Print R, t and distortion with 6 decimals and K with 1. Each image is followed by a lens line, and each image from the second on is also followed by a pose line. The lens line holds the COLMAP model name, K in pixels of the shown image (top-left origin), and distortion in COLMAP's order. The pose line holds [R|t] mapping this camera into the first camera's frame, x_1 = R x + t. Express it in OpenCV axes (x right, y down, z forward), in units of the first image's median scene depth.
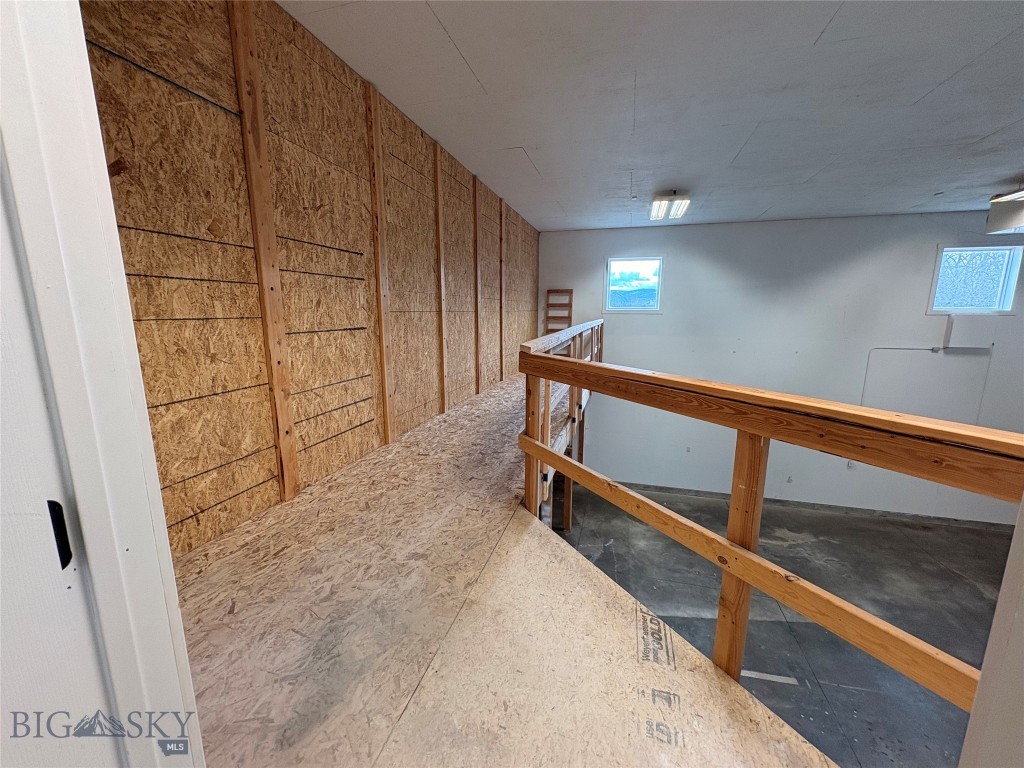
lens RADIAL K [[404.9, 0, 513.8], [0, 404.9, 381.0], [0, 0, 1]] dist [-0.001249, 0.000134]
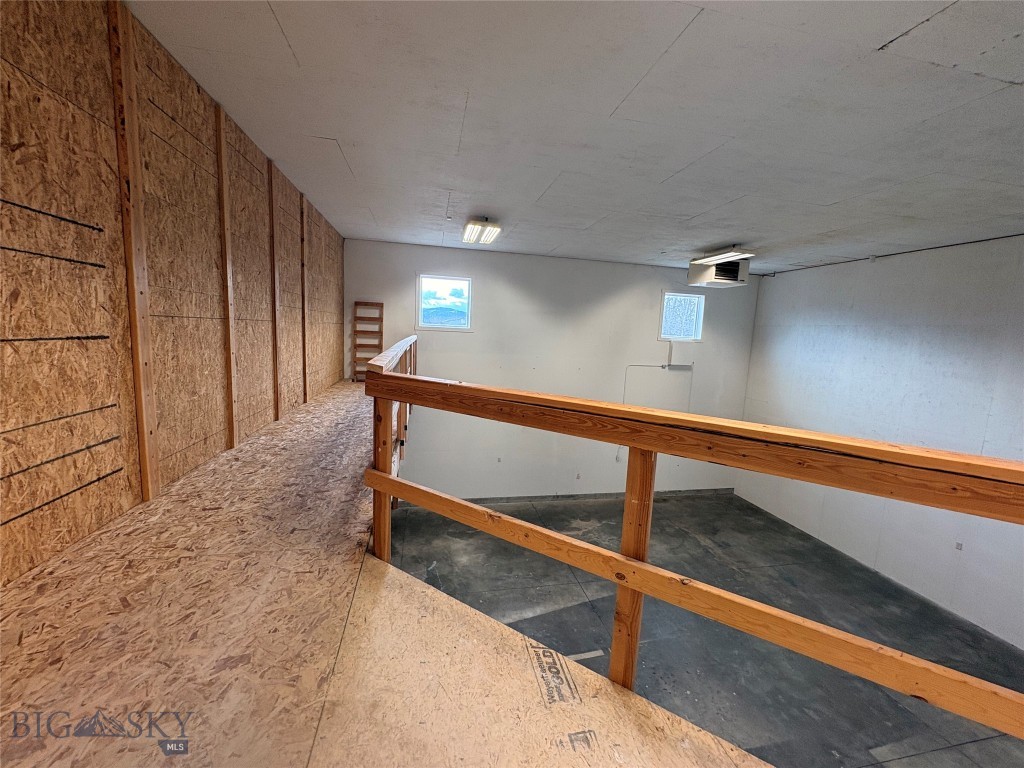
lens RADIAL K [[404.9, 0, 512.5], [0, 404.9, 381.1], [0, 0, 1]] dist [-0.001249, 0.000134]
pose [[0.887470, -0.016901, 0.460555, -0.074005], [0.034970, 0.998916, -0.030729, -0.010833], [-0.459537, 0.043377, 0.887099, 0.078108]]
